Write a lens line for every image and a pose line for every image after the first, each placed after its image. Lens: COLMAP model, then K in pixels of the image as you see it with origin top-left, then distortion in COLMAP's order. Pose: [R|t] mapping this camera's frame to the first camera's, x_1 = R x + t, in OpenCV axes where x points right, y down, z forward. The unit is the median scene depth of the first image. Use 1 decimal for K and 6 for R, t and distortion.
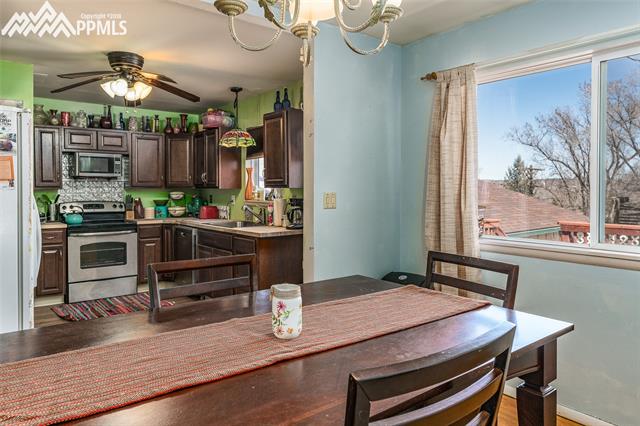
lens RADIAL K [[439.6, 0, 321.4], [0, 439.6, 197.9], [0, 0, 1]] dist [0.024694, -0.000097]
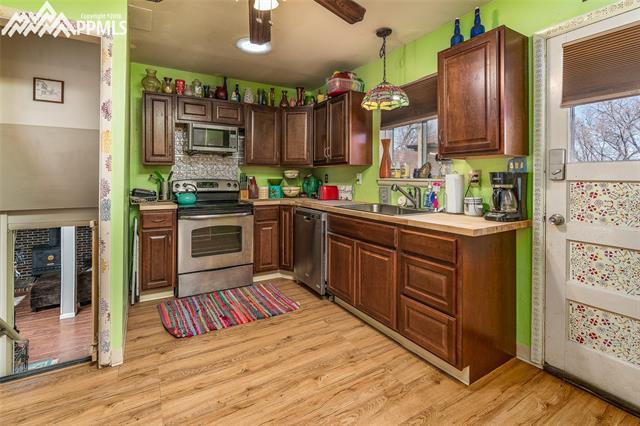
lens RADIAL K [[301.3, 0, 324.0], [0, 301.3, 179.1], [0, 0, 1]] dist [-0.001558, 0.000002]
pose [[0.993245, 0.005718, -0.115899, -0.210260], [-0.007428, 0.999870, -0.014329, 0.015238], [0.115802, 0.015094, 0.993158, 0.422465]]
